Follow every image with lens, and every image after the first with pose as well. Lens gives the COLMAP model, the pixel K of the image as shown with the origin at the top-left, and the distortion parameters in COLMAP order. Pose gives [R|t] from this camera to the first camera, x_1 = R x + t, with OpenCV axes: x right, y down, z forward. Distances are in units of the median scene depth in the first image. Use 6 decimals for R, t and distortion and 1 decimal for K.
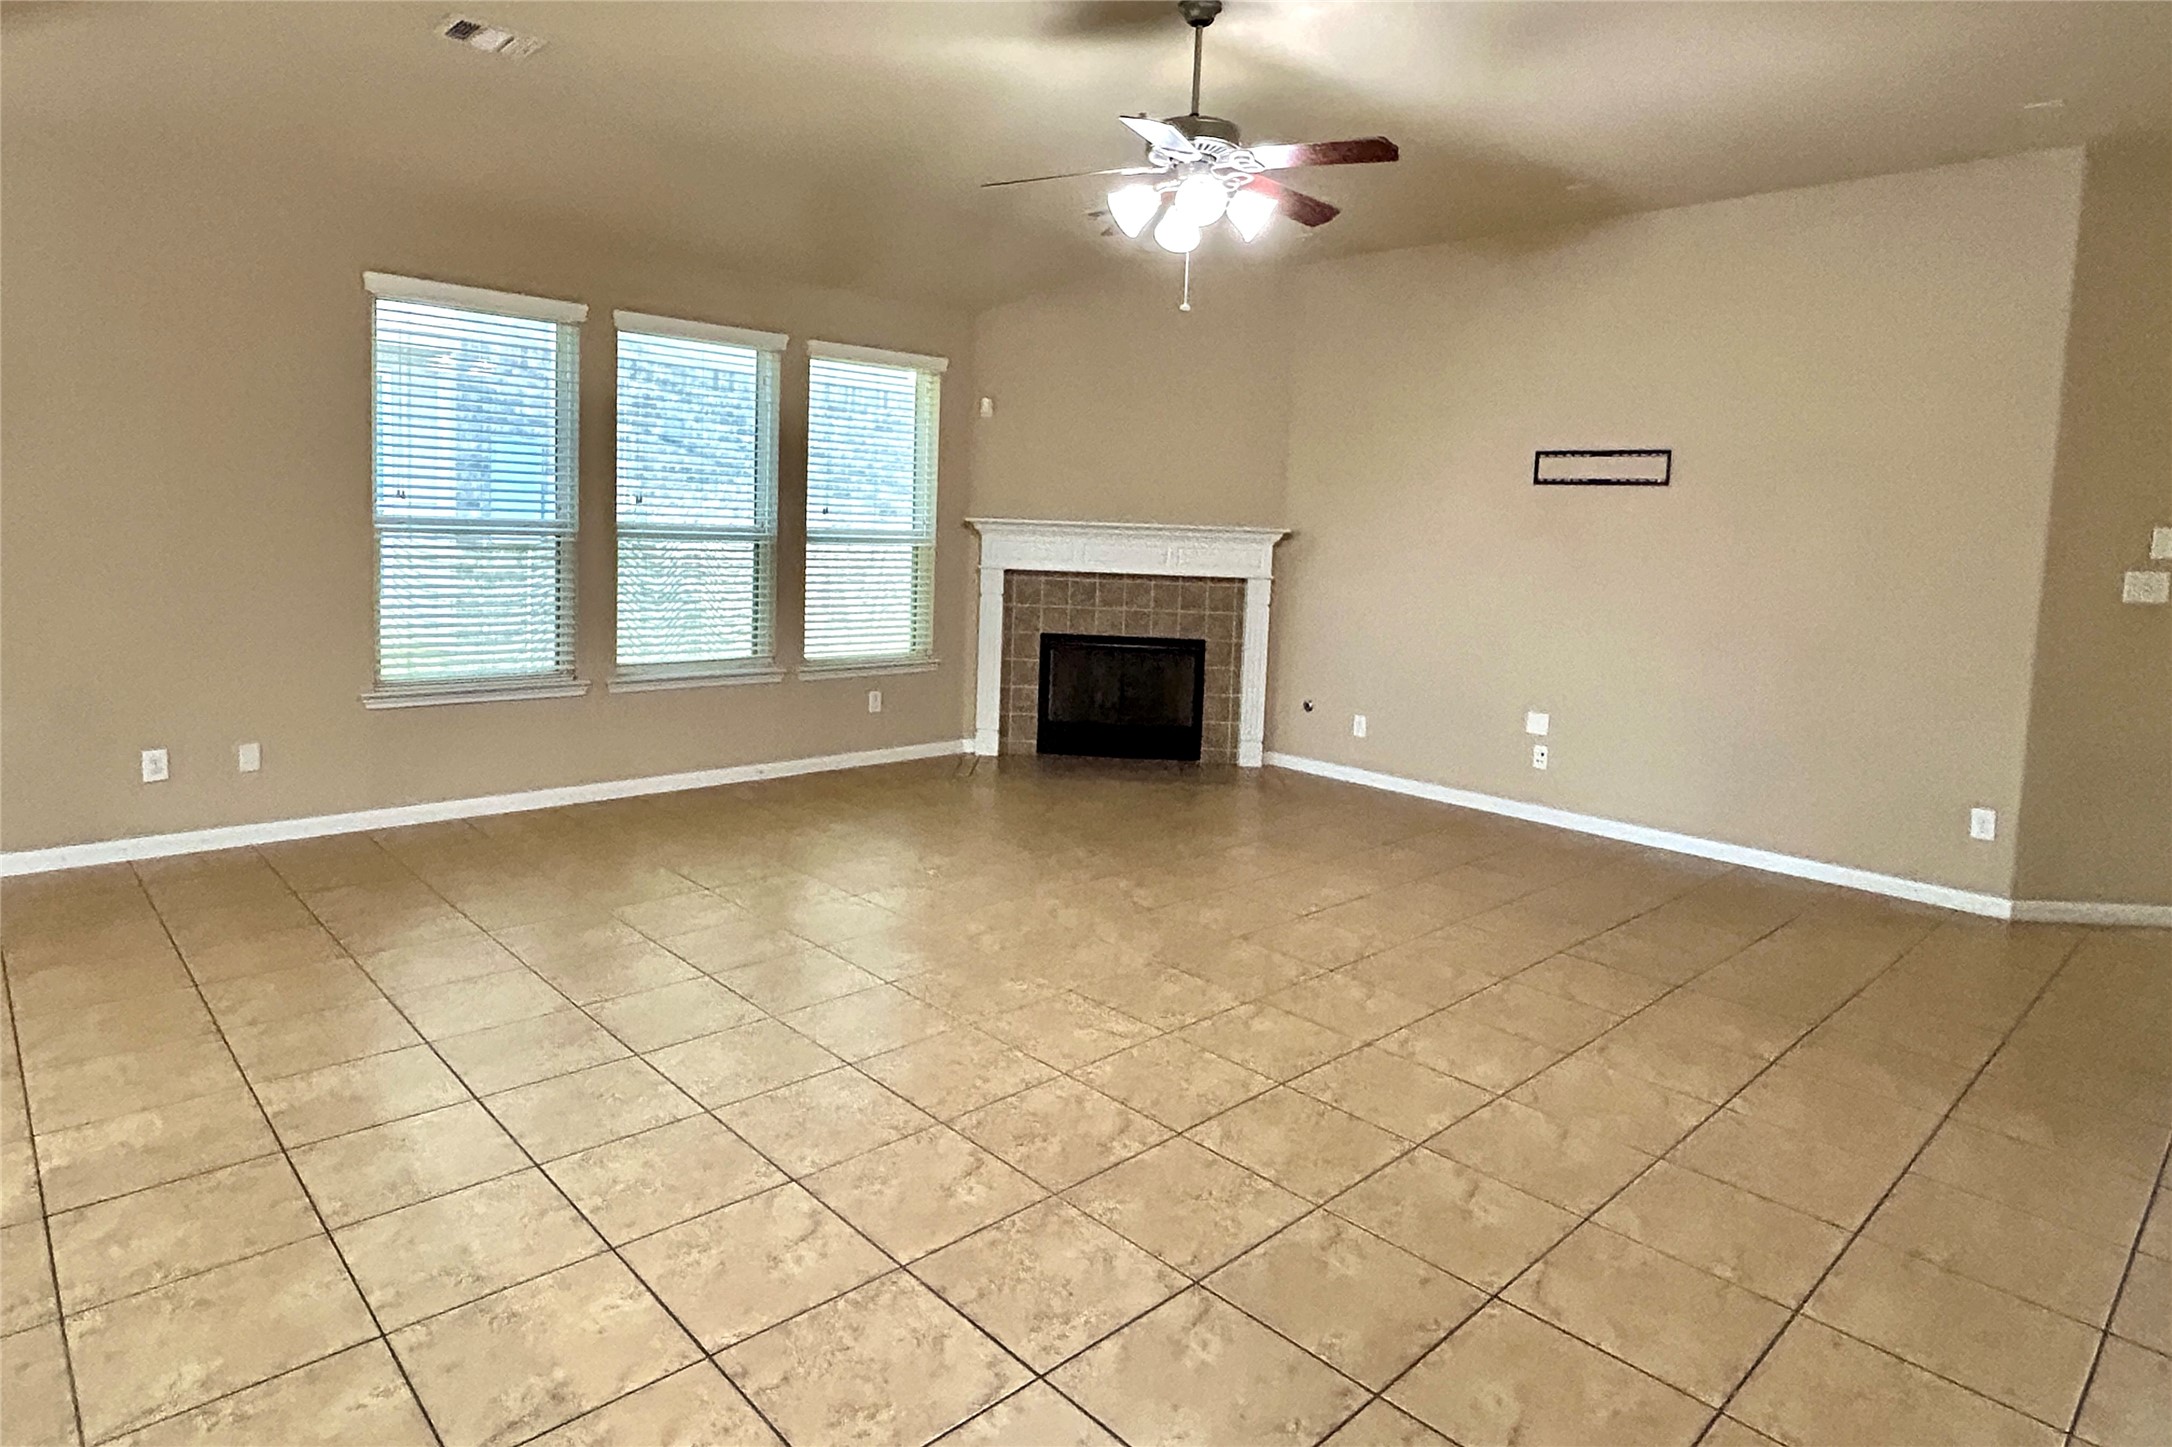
lens RADIAL K [[1145.9, 0, 1086.0], [0, 1145.9, 723.5], [0, 0, 1]] dist [0.002476, -0.000058]
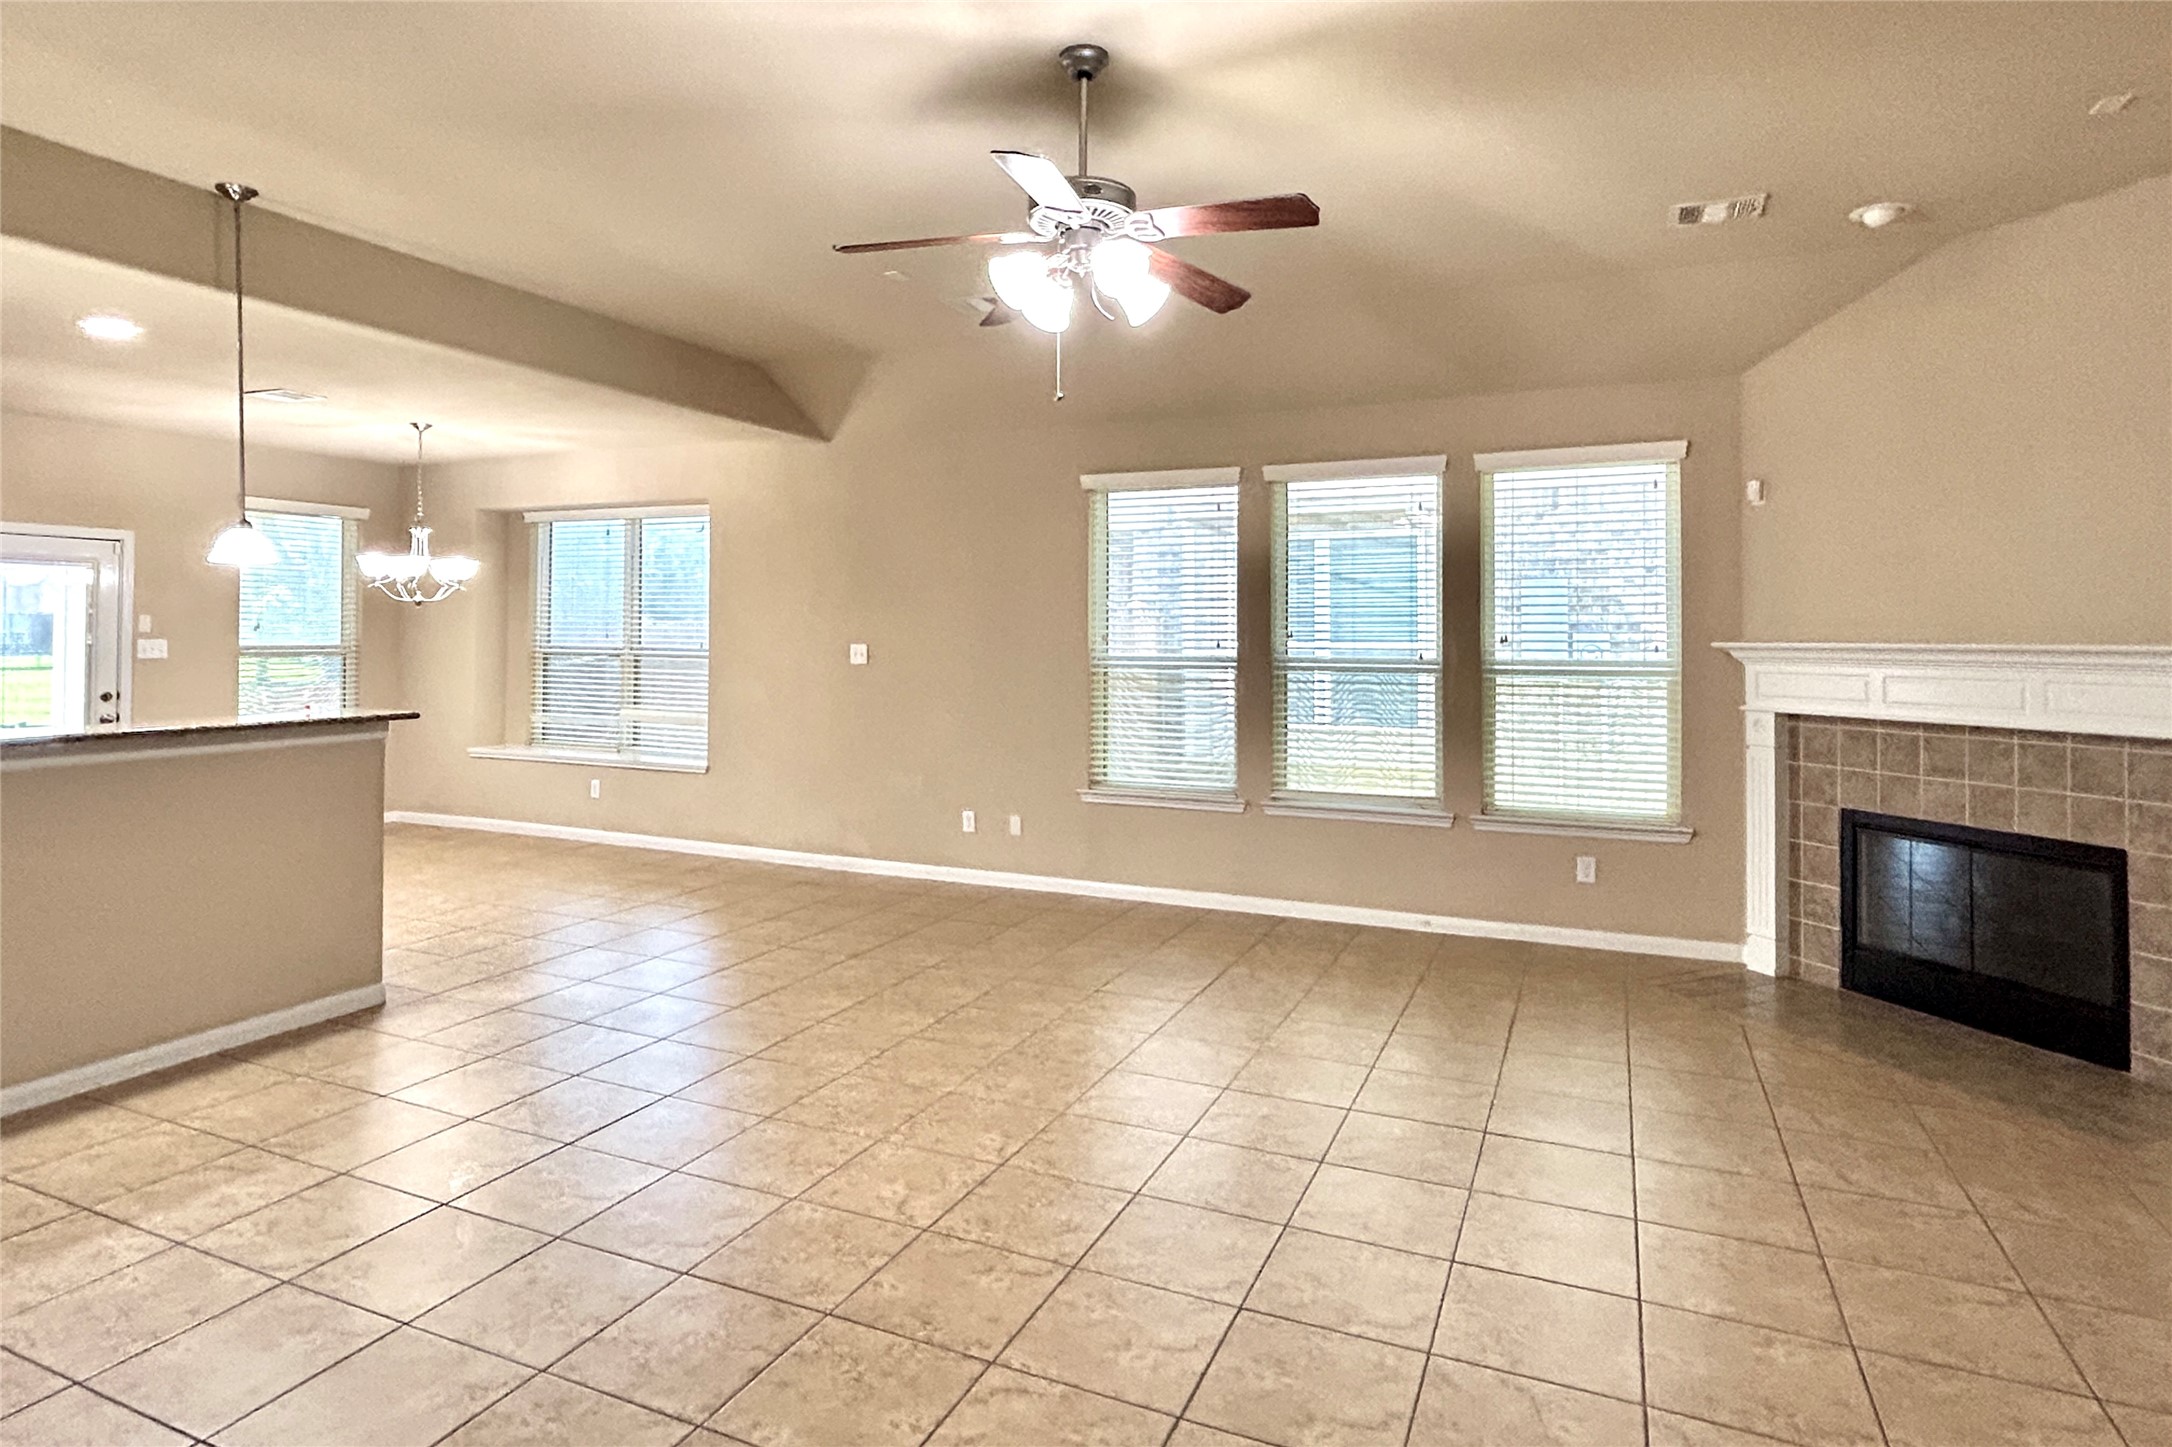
lens RADIAL K [[1183.0, 0, 1086.0], [0, 1183.0, 723.5], [0, 0, 1]] dist [-0.007055, -0.001180]
pose [[0.409487, 0.034056, -0.911680, 0.431989], [-0.148710, 0.988430, -0.029871, -0.044116], [0.900114, 0.147808, 0.409814, 0.329737]]
